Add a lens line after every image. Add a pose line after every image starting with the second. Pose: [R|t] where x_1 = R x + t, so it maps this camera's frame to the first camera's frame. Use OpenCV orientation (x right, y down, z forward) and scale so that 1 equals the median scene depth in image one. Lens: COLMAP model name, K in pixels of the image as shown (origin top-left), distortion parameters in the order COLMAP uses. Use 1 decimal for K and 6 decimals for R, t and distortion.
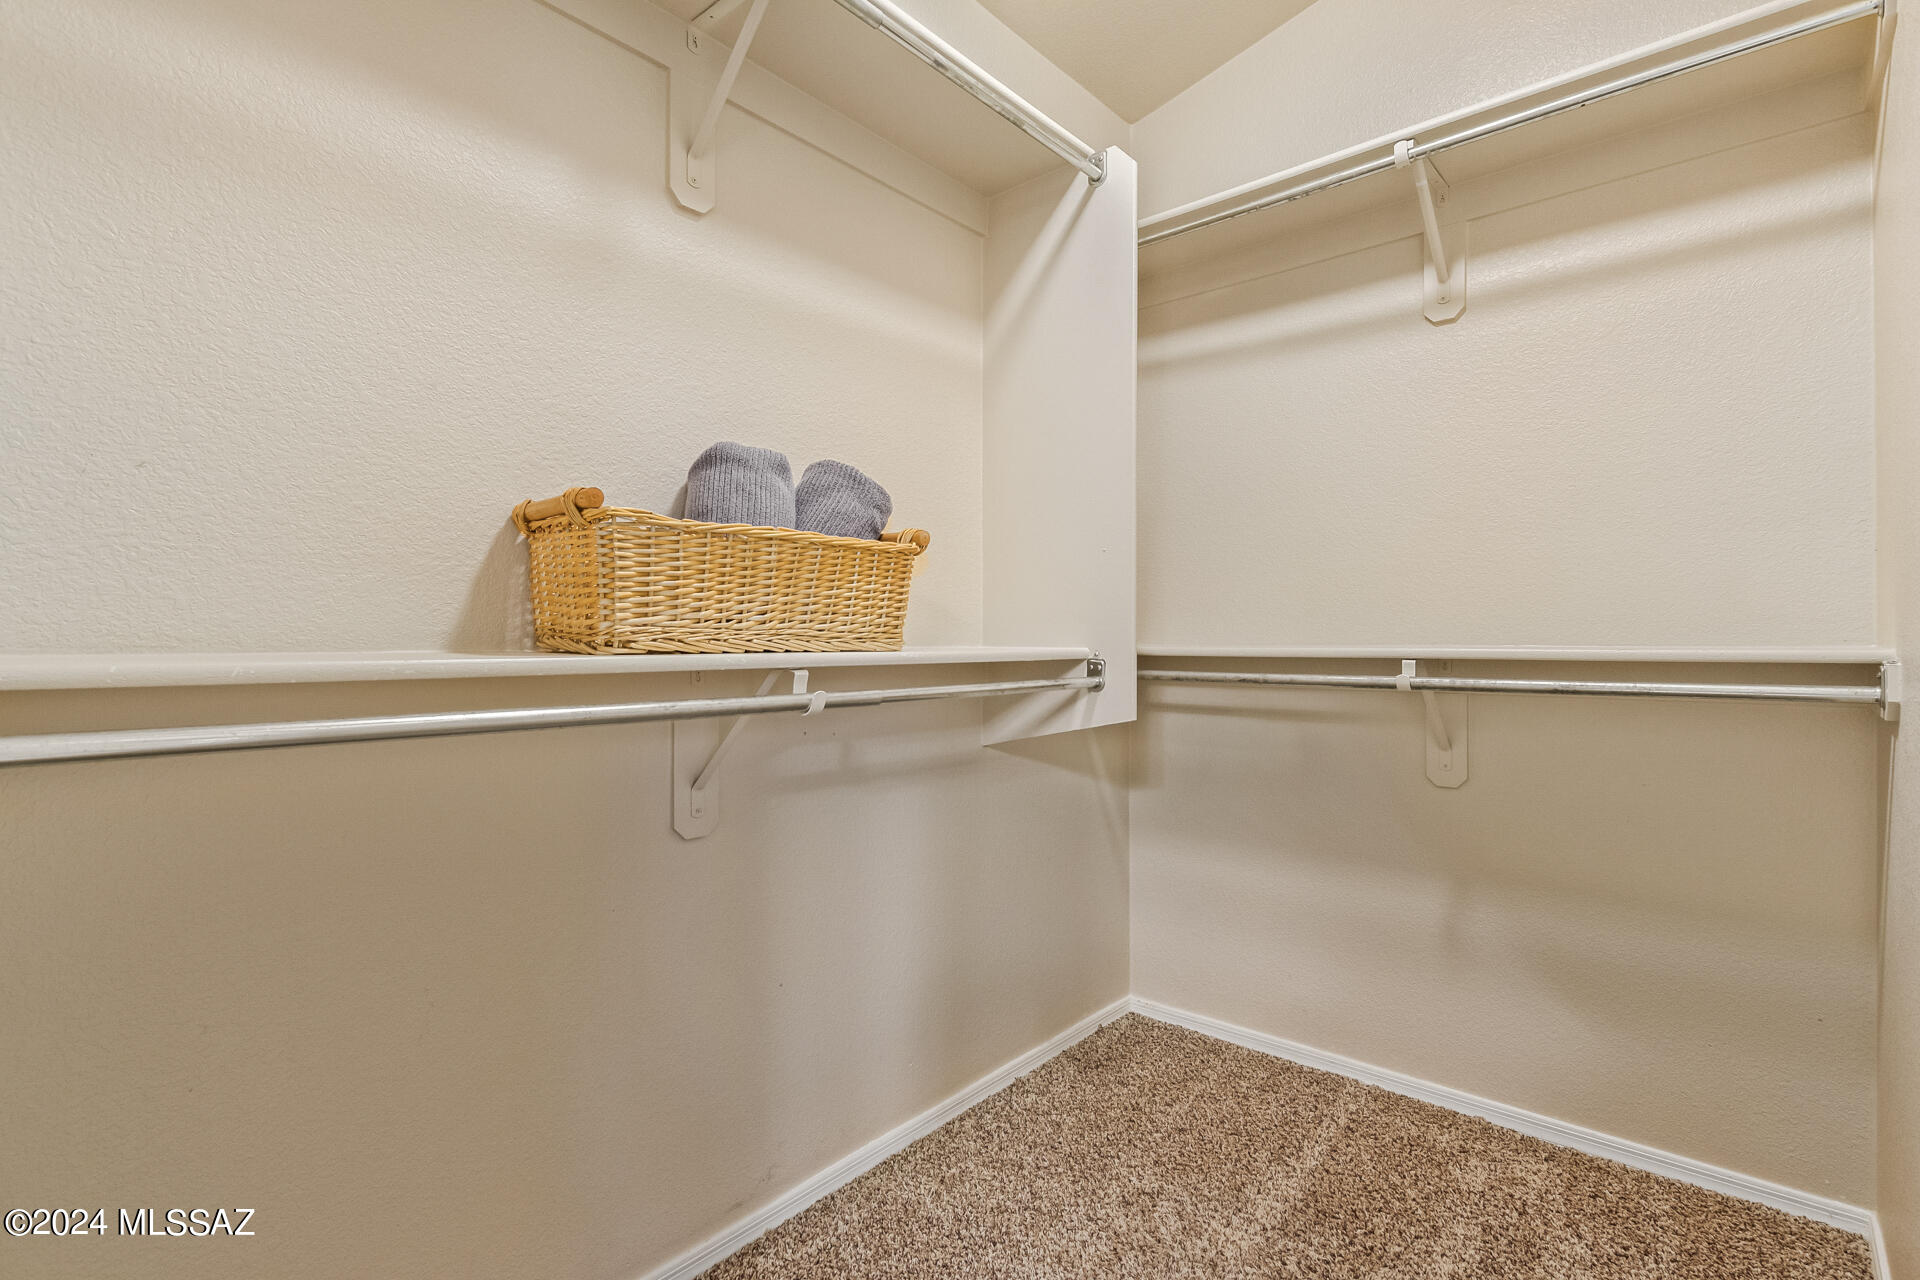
lens RADIAL K [[899.2, 0, 962.0], [0, 899.2, 640.9], [0, 0, 1]] dist [0.003455, 0.000023]
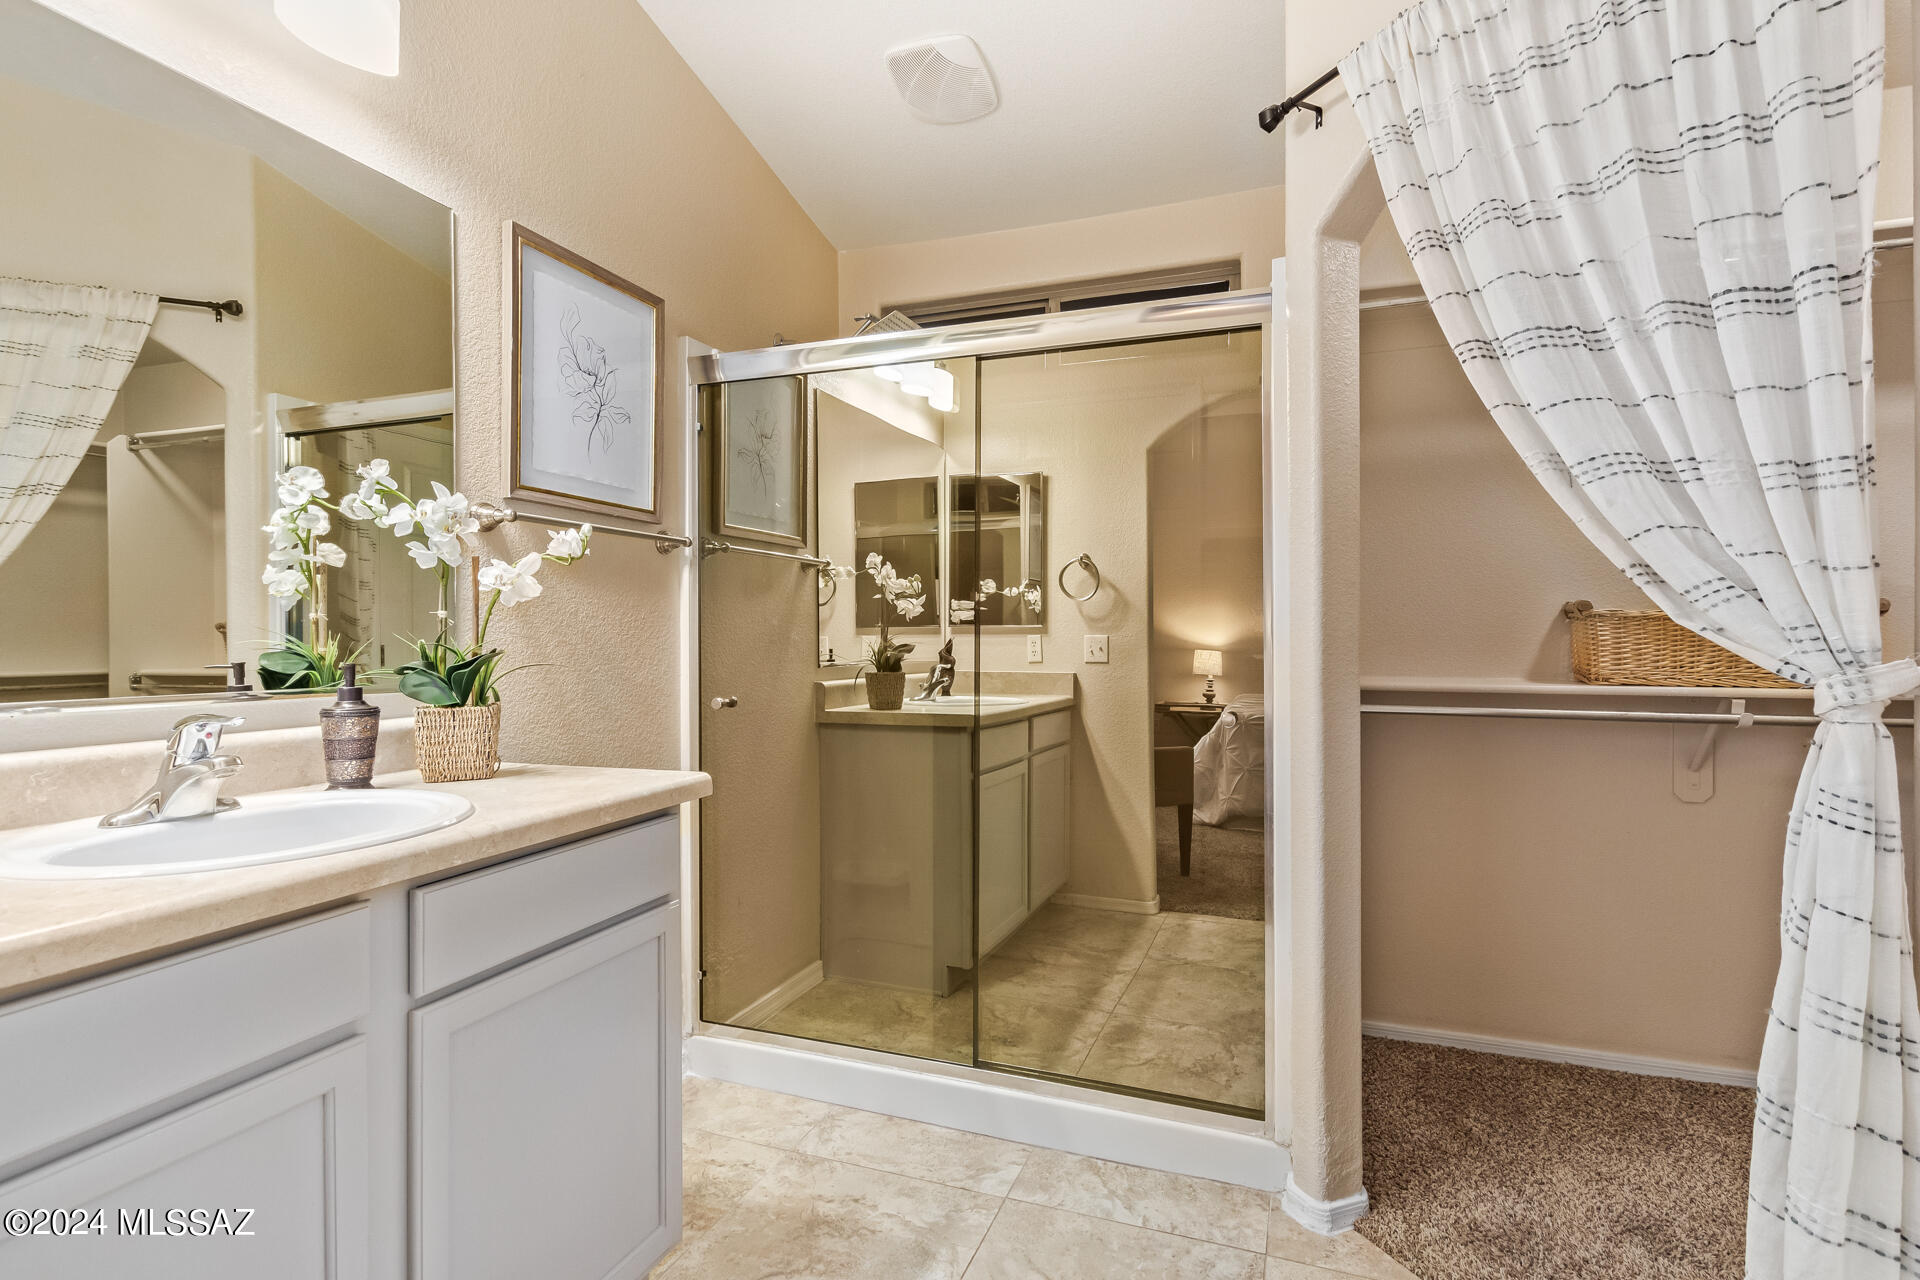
lens RADIAL K [[899.2, 0, 992.3], [0, 899.2, 633.6], [0, 0, 1]] dist [0.003455, 0.000023]
pose [[0.376718, -0.009815, -0.926276, 0.809941], [0.001169, 0.999948, -0.010120, -0.069427], [0.926327, 0.002730, 0.376710, -0.827862]]
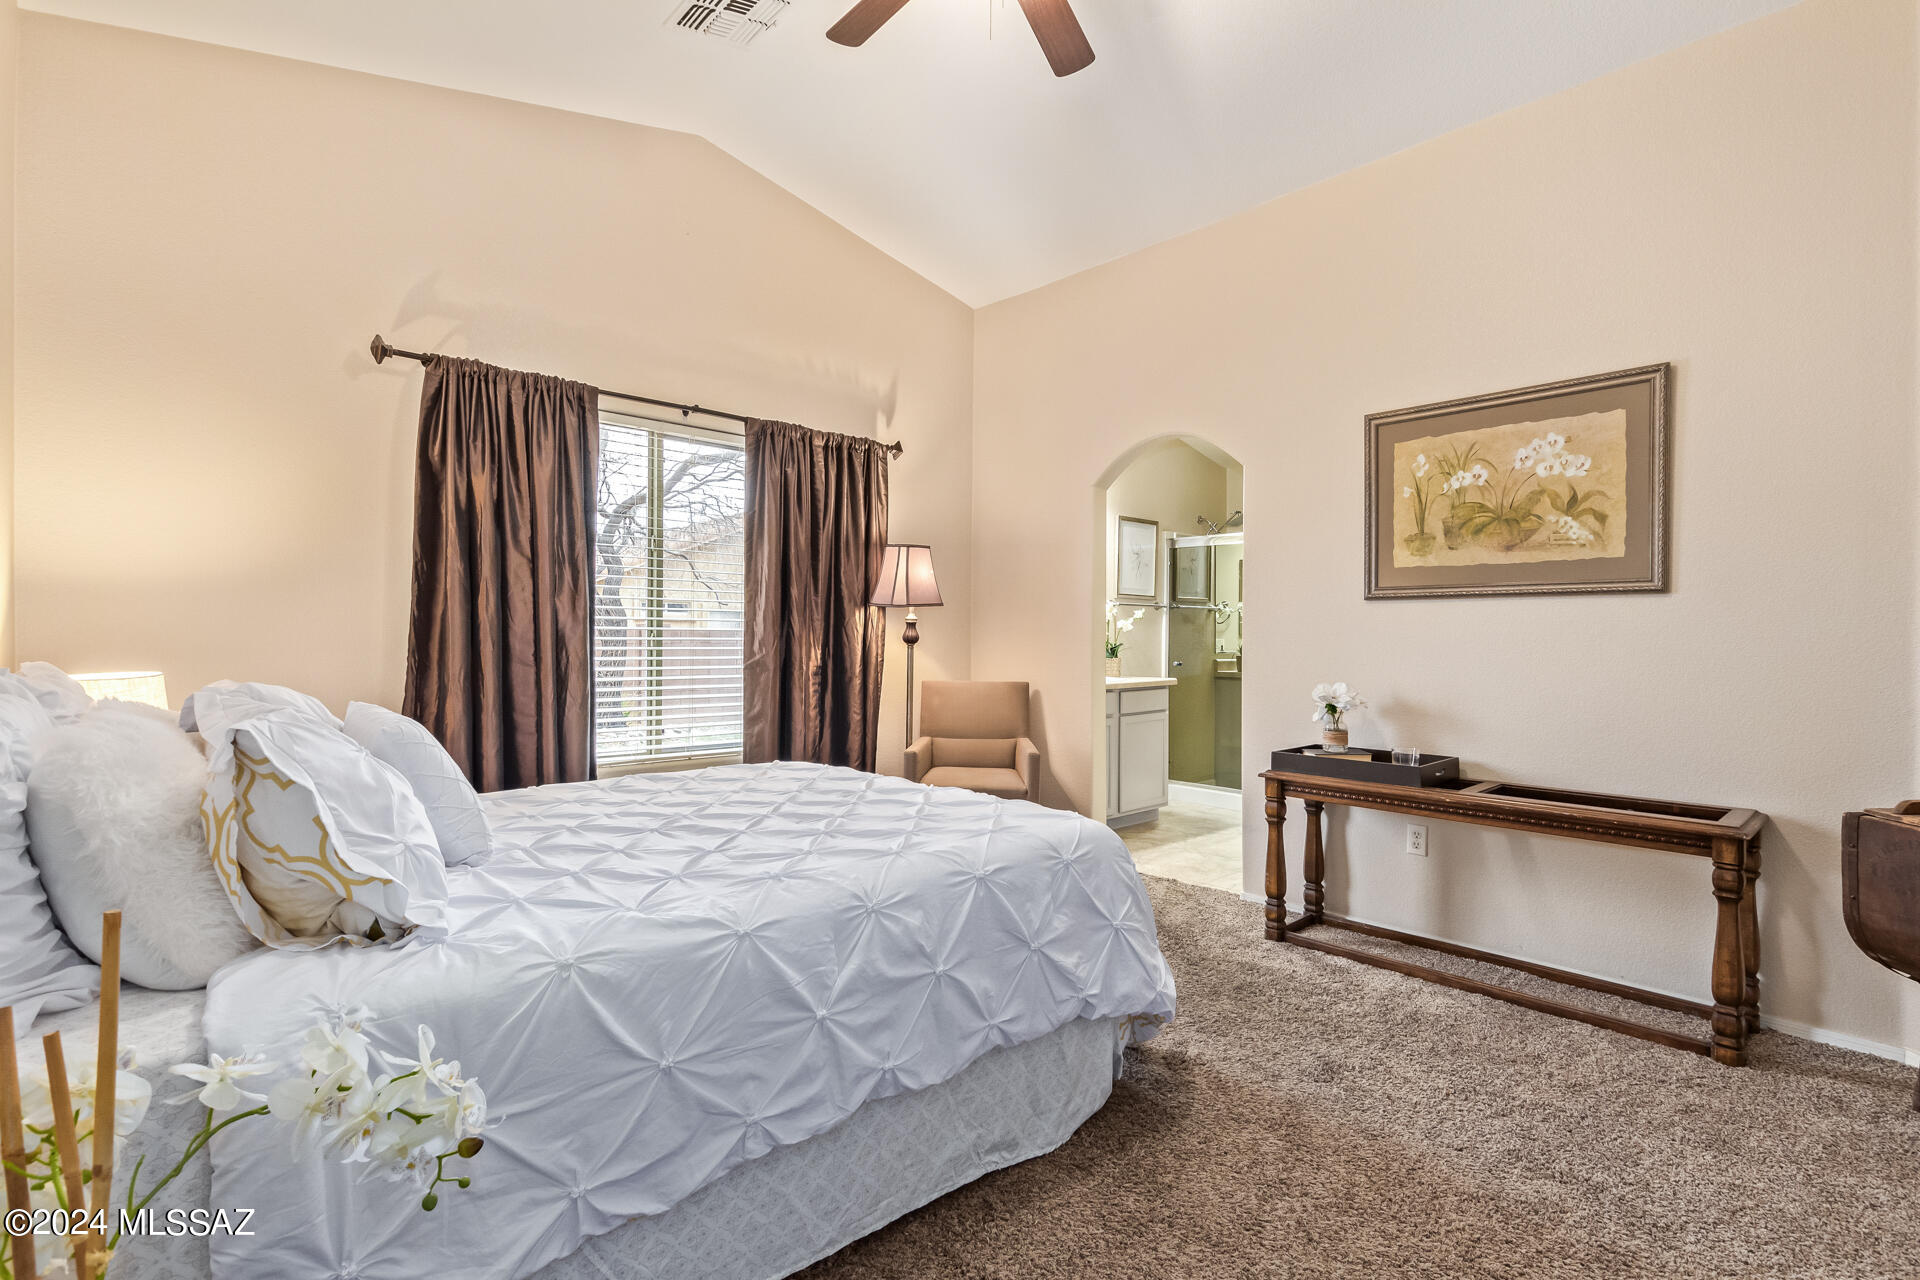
lens RADIAL K [[899.2, 0, 952.6], [0, 899.2, 640.3], [0, 0, 1]] dist [0.003455, 0.000023]
pose [[-0.112459, -0.002881, -0.993652, 4.238363], [-0.008597, 0.999961, -0.001926, -0.060630], [0.993619, 0.008326, -0.112480, -1.361822]]
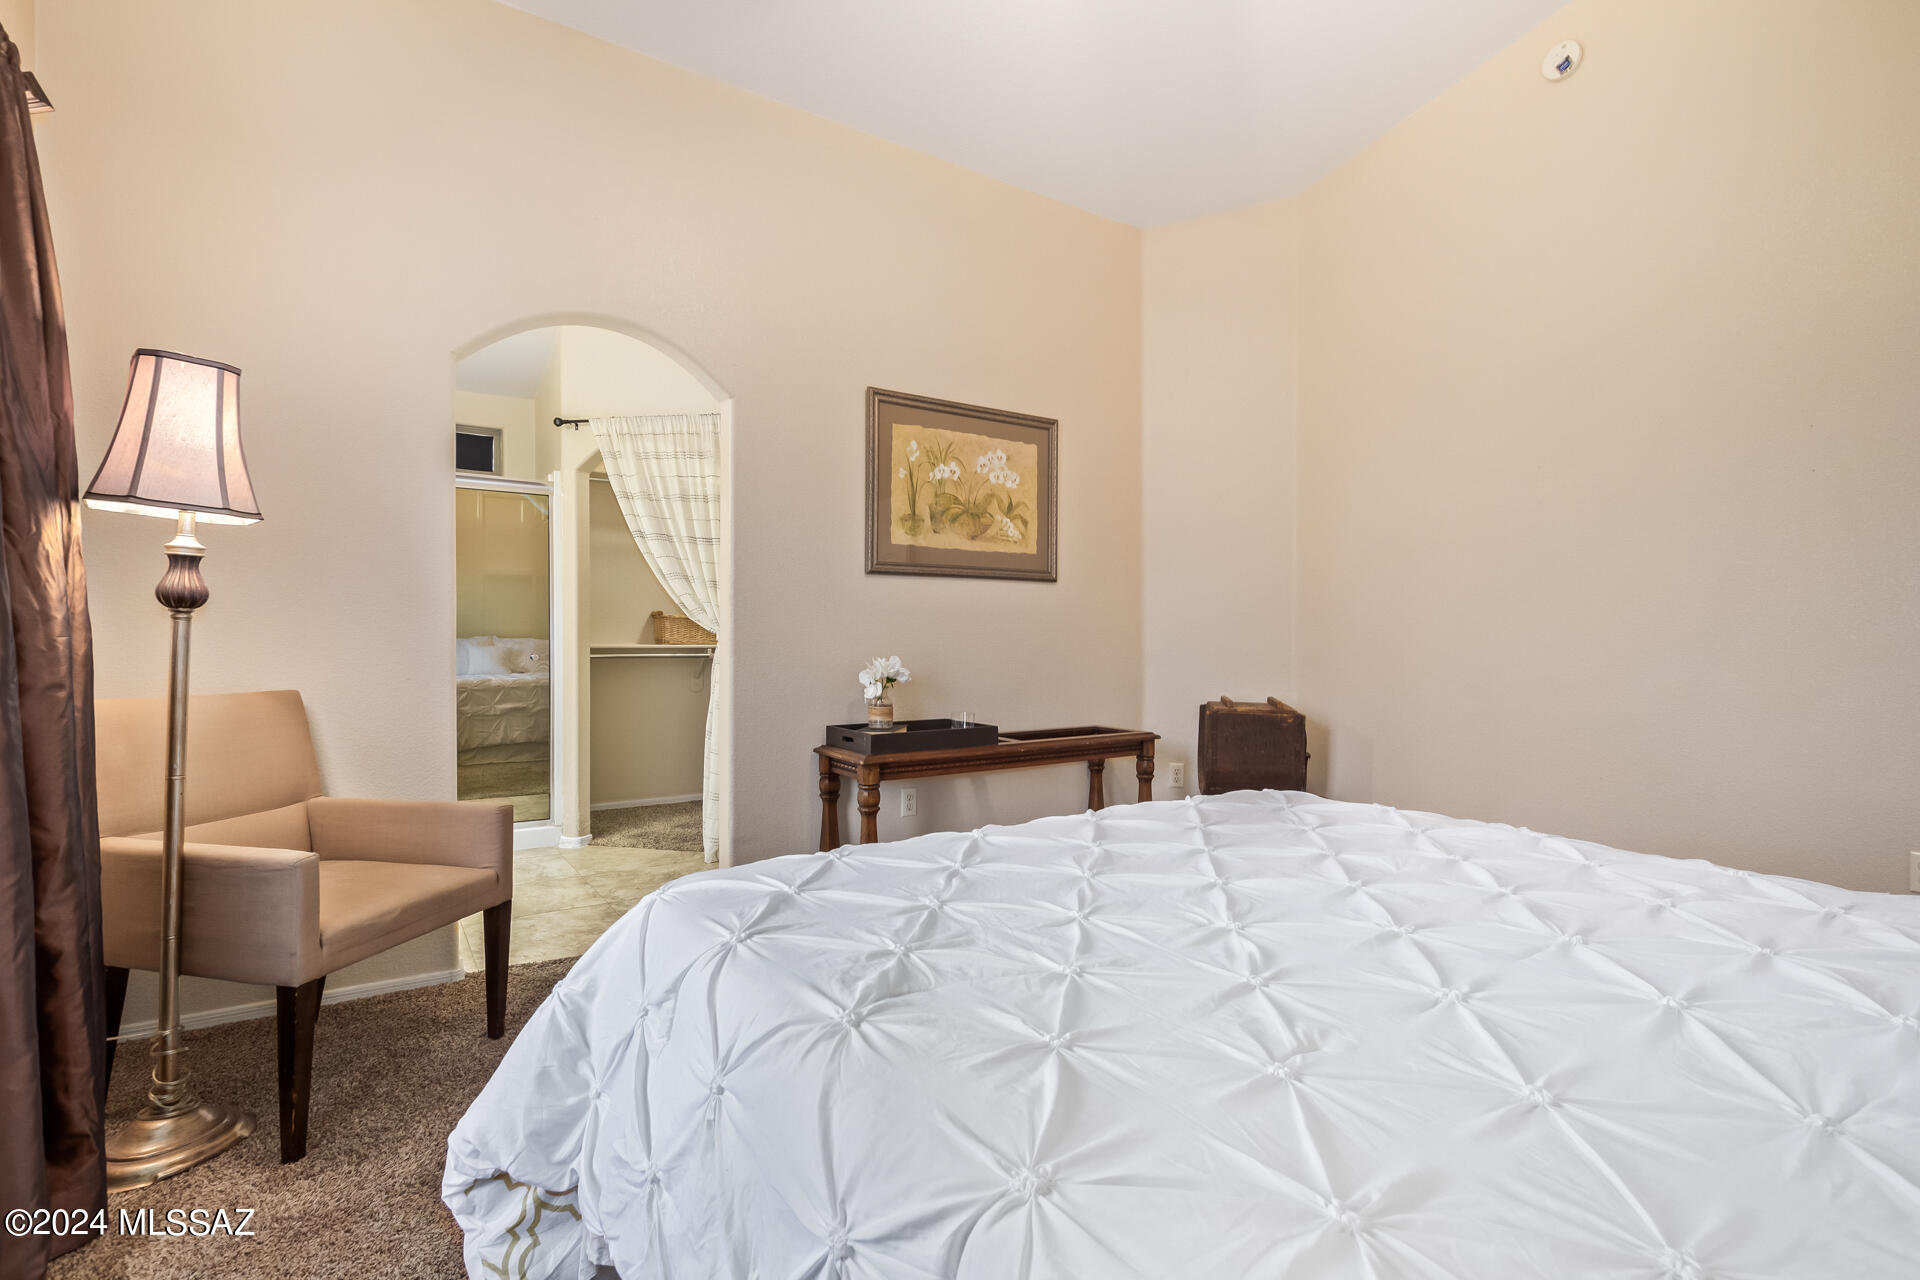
lens RADIAL K [[899.2, 0, 964.2], [0, 899.2, 638.3], [0, 0, 1]] dist [0.003455, 0.000023]
pose [[0.971000, -0.008626, -0.238924, 2.163786], [0.008289, 0.999963, -0.002416, 0.008819], [0.238936, 0.000366, 0.971035, -3.092395]]
